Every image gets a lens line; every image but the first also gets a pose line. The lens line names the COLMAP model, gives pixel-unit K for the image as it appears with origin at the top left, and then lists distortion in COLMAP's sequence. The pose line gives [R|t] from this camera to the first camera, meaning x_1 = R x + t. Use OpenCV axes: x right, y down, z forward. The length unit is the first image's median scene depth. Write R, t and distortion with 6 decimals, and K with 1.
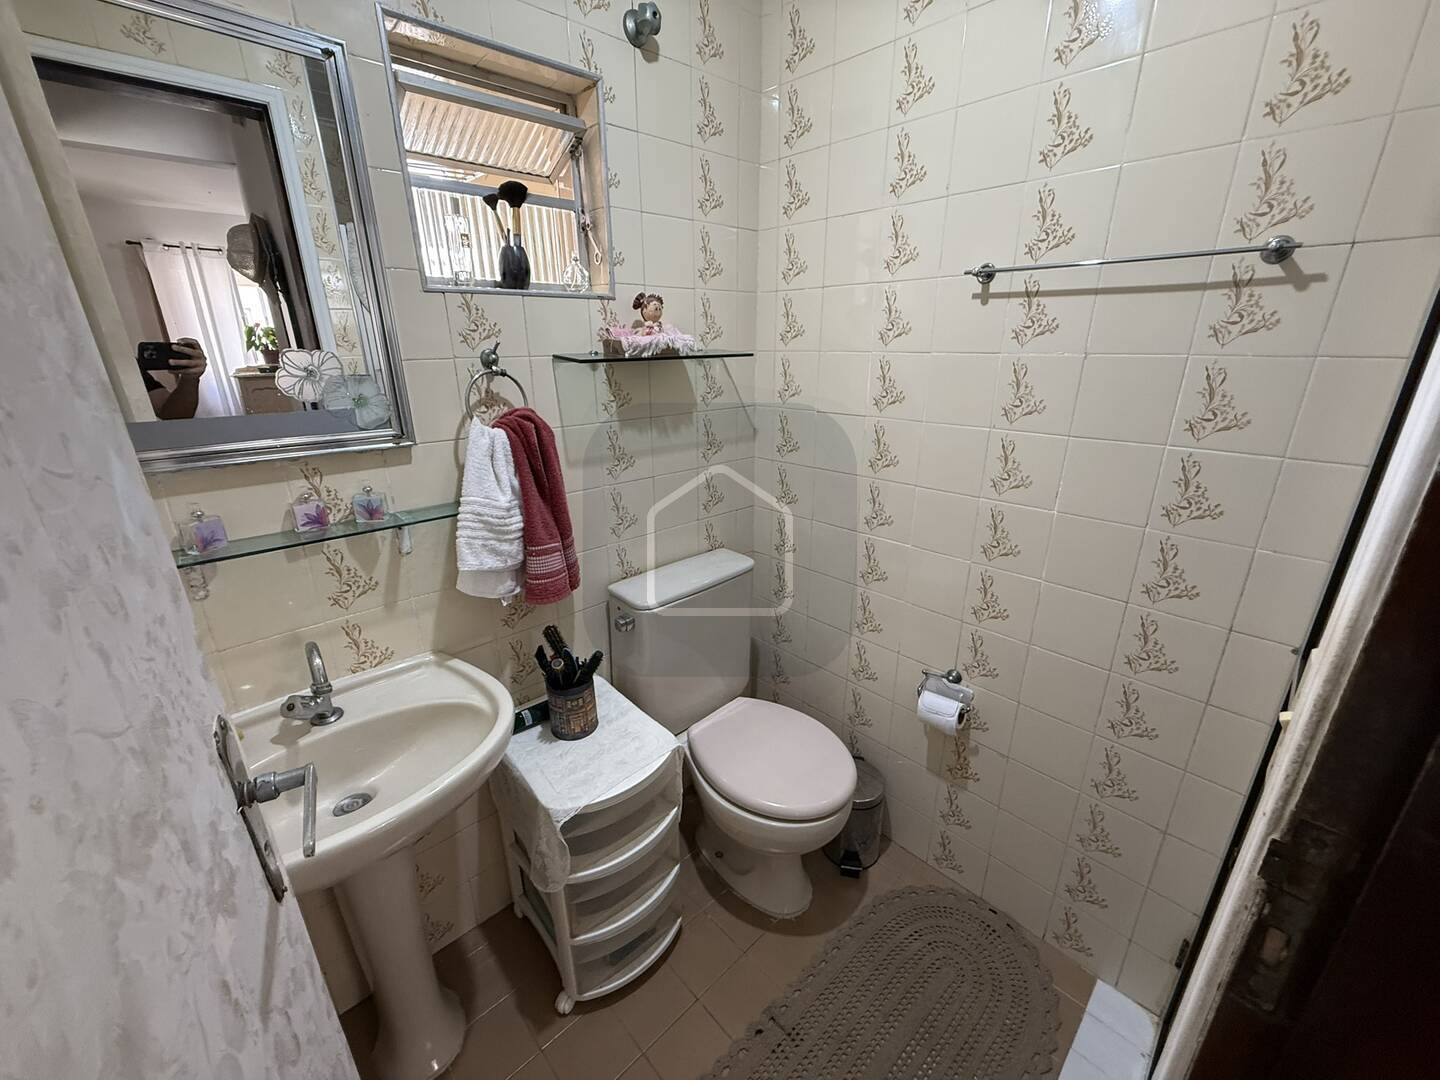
lens RADIAL K [[572.2, 0, 718.1], [0, 572.2, 541.6], [0, 0, 1]] dist [-0.001765, 0.000564]
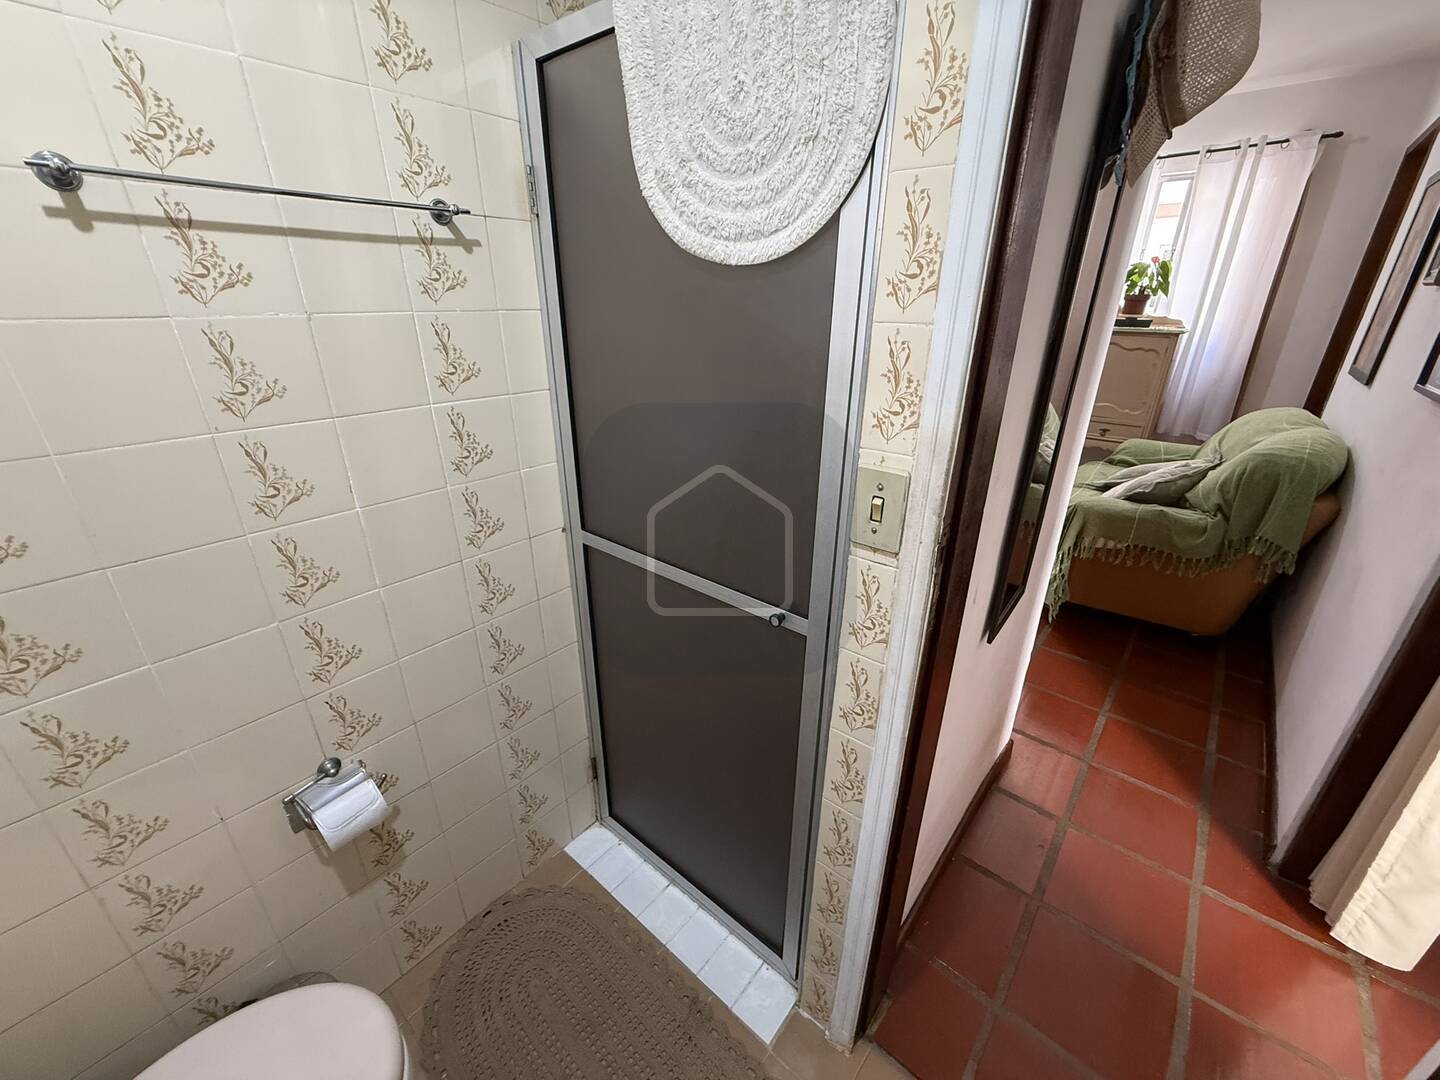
lens RADIAL K [[587.3, 0, 720.0], [0, 587.3, 540.0], [0, 0, 1]] dist [-0.000430, 0.000207]
pose [[-0.115206, -0.387540, 0.914626, -0.276921], [0.315970, 0.858637, 0.403616, -0.201385], [-0.941749, 0.335493, 0.023531, 0.533934]]
